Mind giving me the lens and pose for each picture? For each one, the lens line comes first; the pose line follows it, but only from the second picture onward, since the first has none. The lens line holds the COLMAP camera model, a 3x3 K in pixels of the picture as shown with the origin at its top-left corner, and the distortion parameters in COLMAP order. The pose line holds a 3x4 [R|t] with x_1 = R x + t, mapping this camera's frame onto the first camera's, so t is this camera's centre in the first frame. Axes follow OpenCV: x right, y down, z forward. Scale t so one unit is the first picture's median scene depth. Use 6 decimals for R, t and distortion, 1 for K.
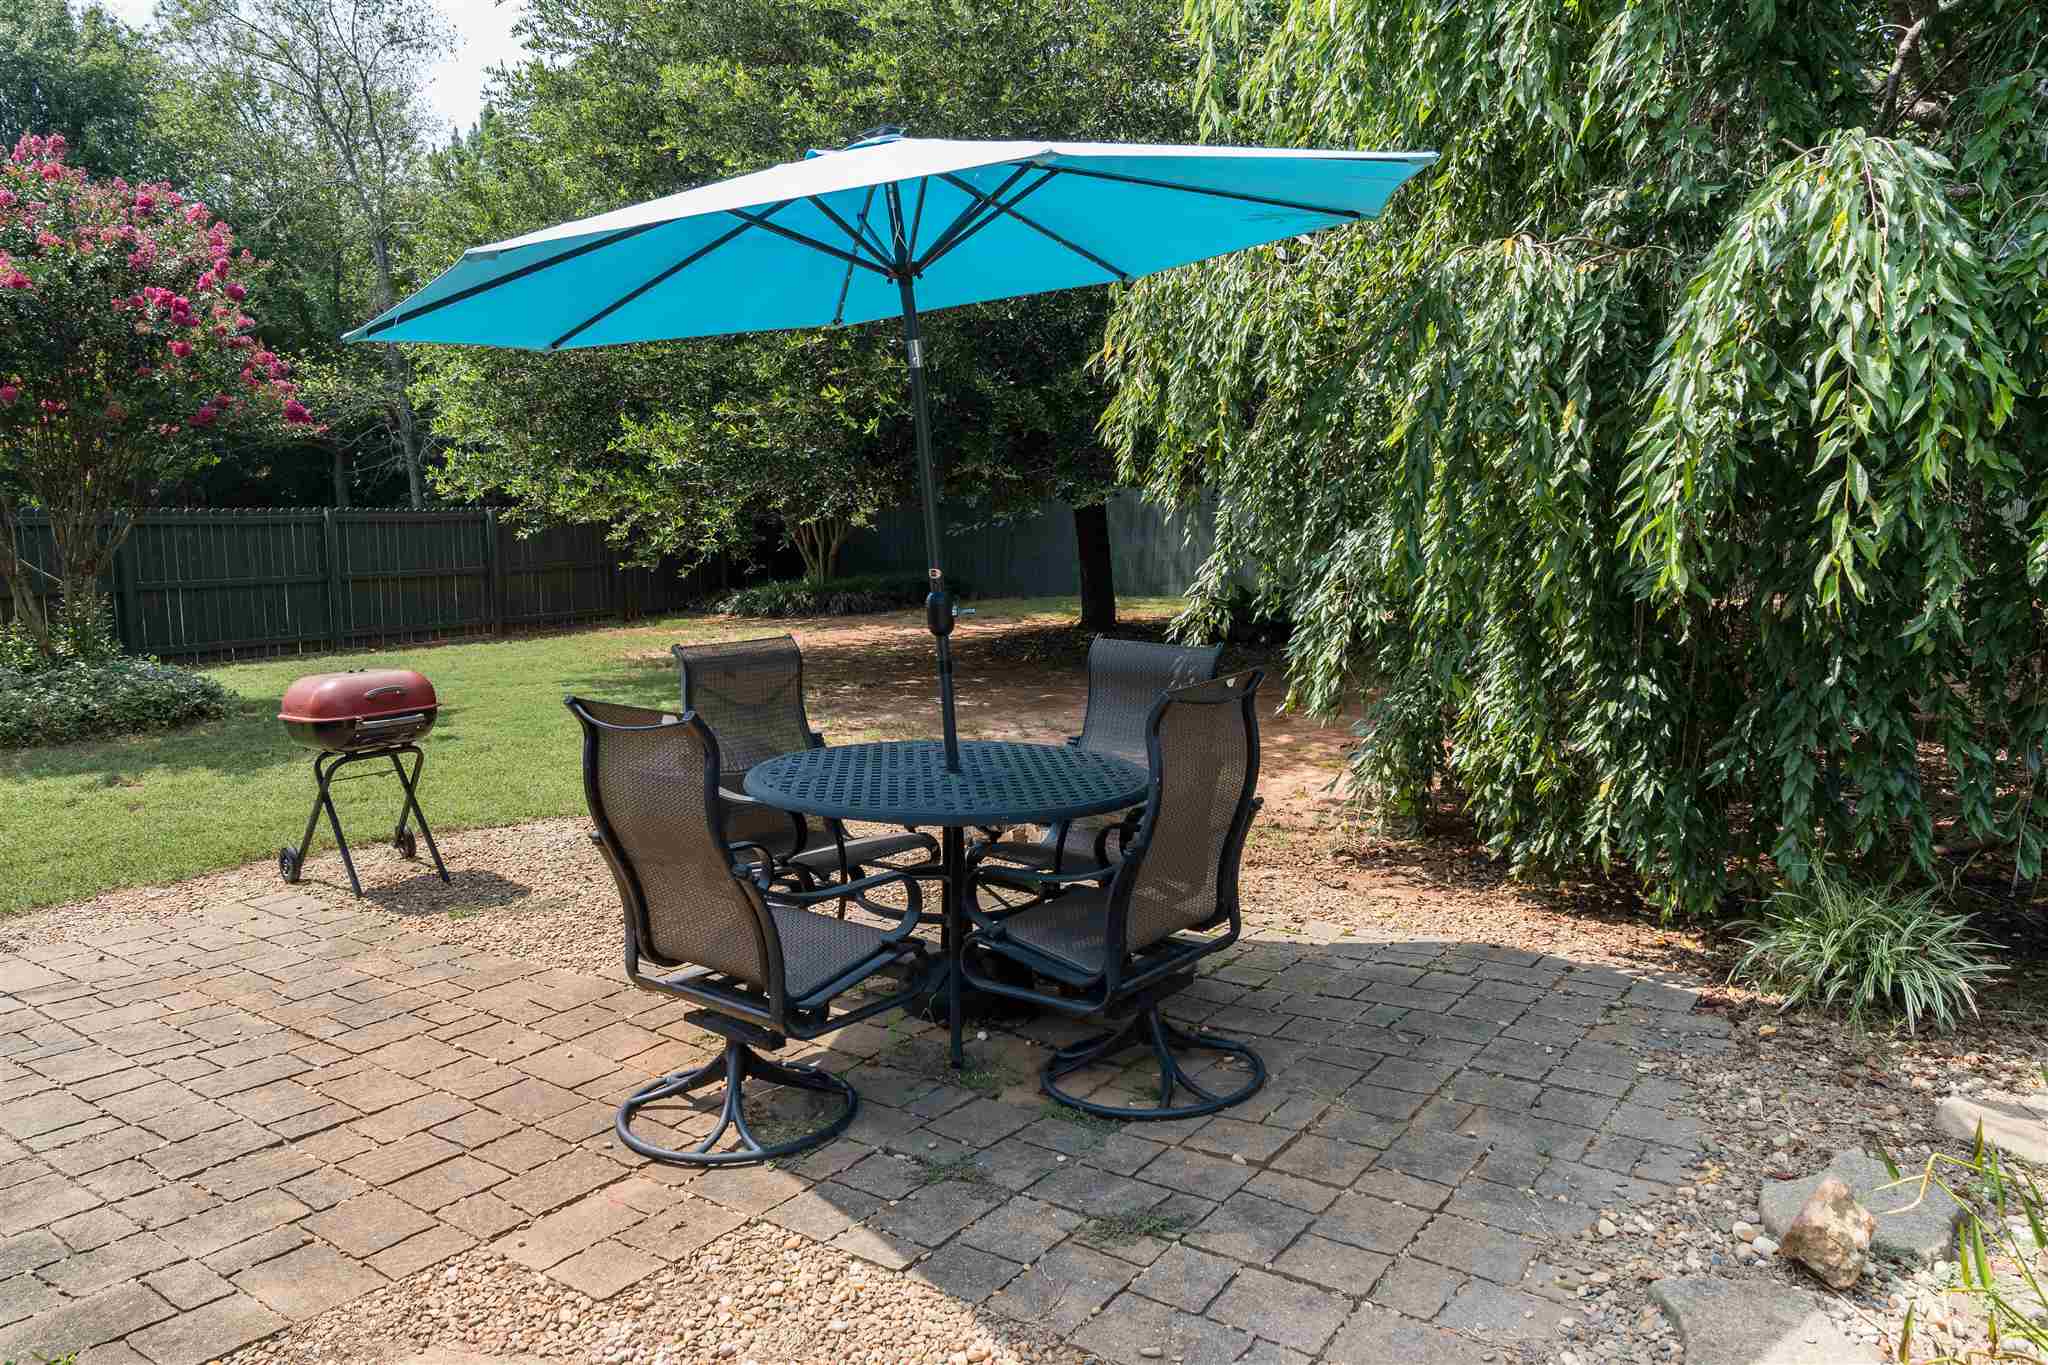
lens RADIAL K [[1396.8, 0, 1019.5], [0, 1396.8, 680.6], [0, 0, 1]] dist [-0.019364, -0.001901]
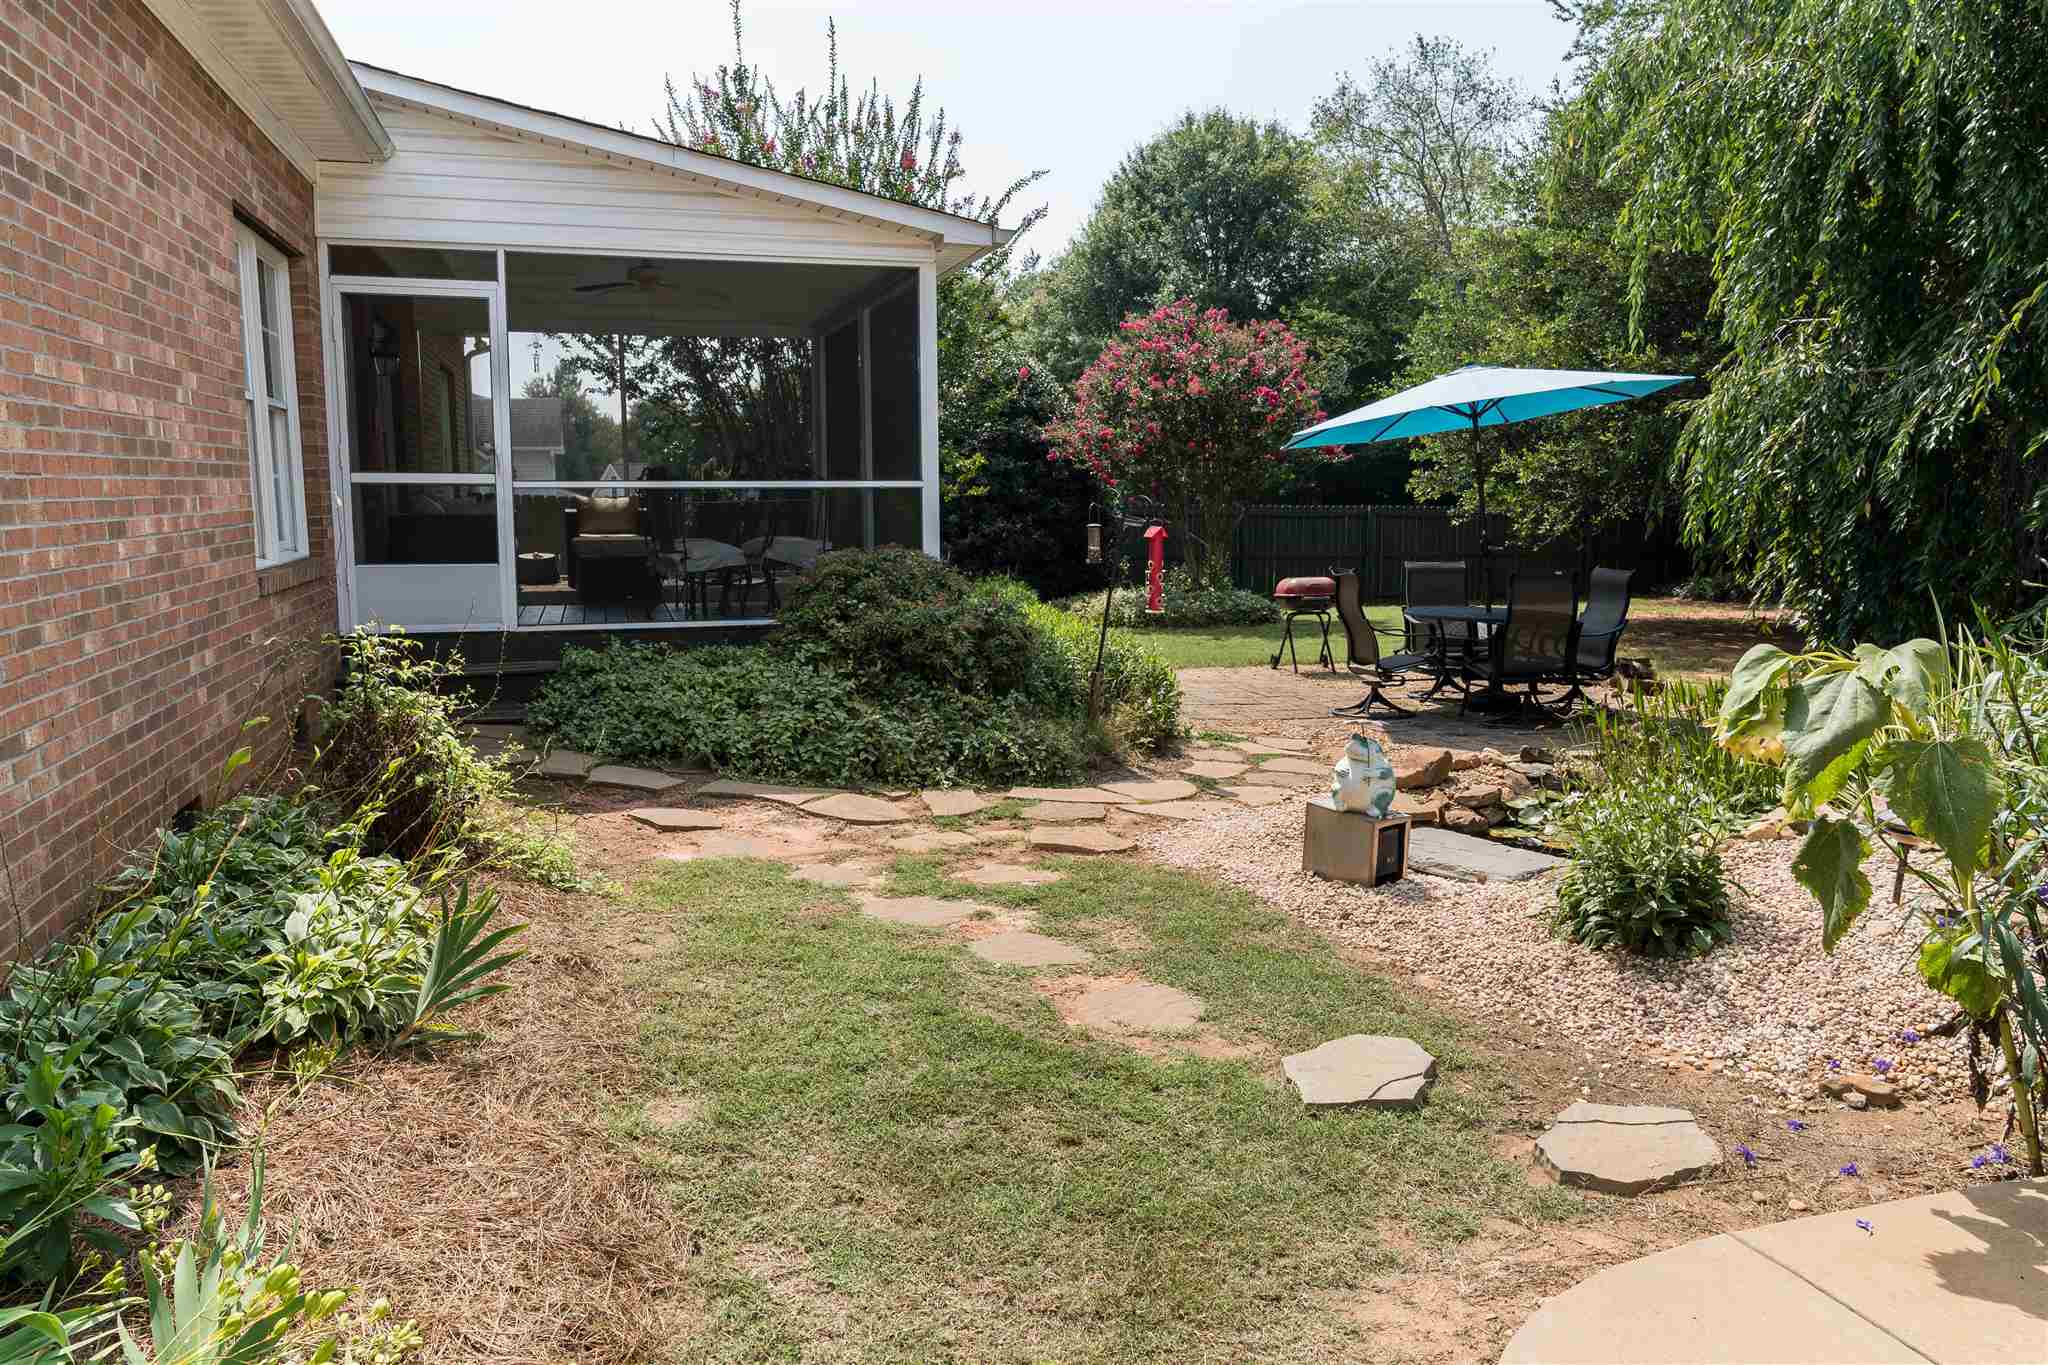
lens RADIAL K [[1396.8, 0, 1021.9], [0, 1396.8, 684.6], [0, 0, 1]] dist [-0.019364, -0.001901]
pose [[0.734662, 0.087677, -0.672744, 0.391114], [-0.085773, 0.995661, 0.036095, 0.067504], [0.672990, 0.031186, 0.738994, -0.531623]]
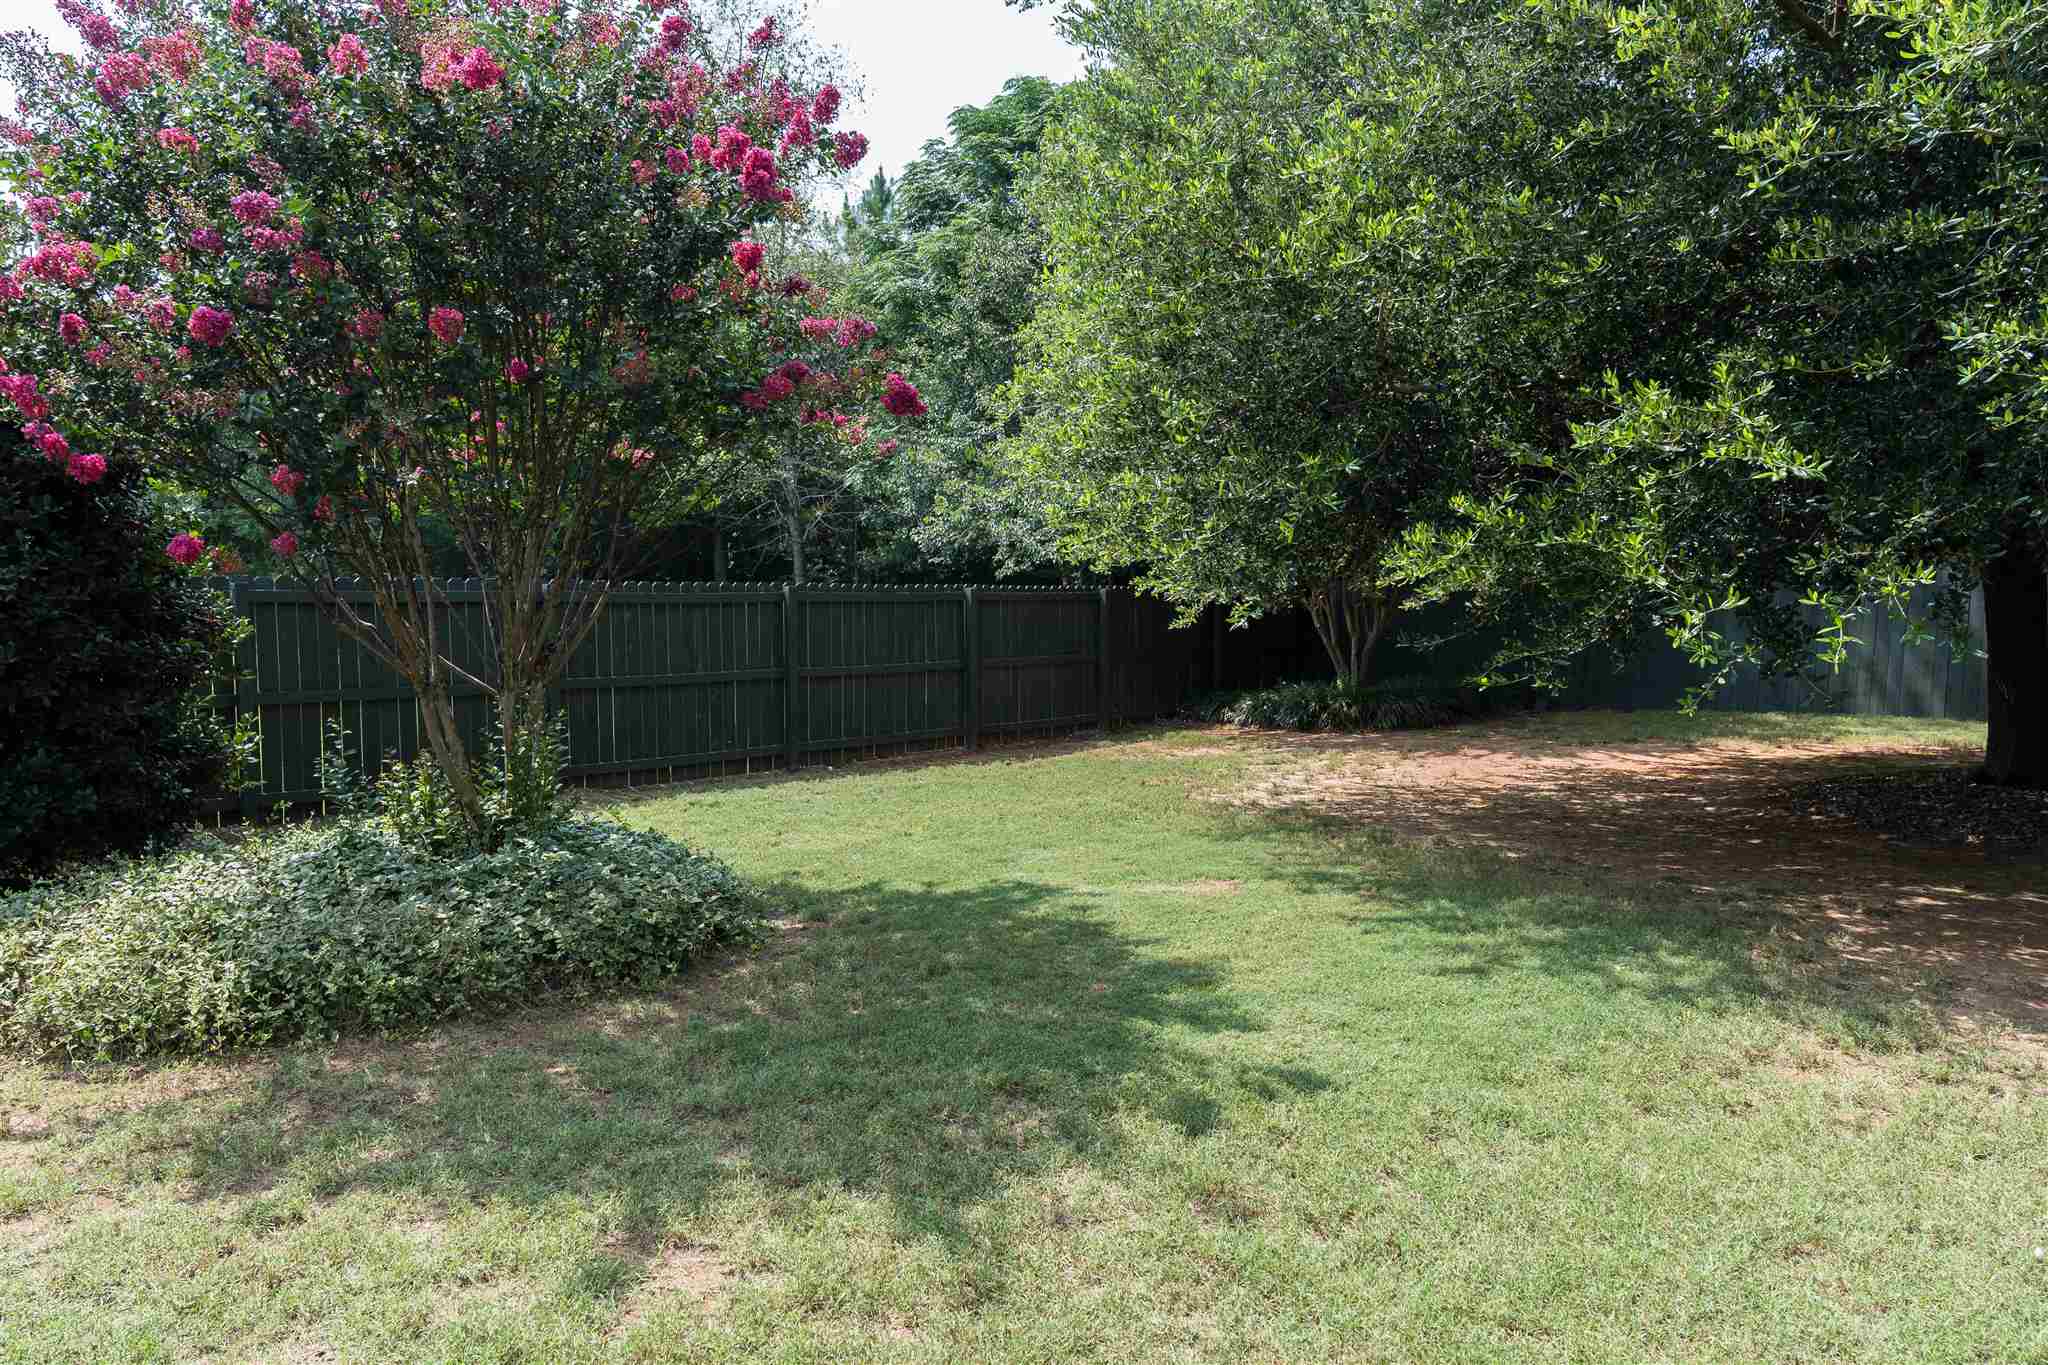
lens RADIAL K [[1396.8, 0, 1036.8], [0, 1396.8, 681.9], [0, 0, 1]] dist [-0.019364, -0.001901]
pose [[0.979577, 0.016772, -0.200367, -0.350851], [-0.028951, 0.997896, -0.058011, -0.049455], [0.198972, 0.062627, 0.978002, 0.466801]]
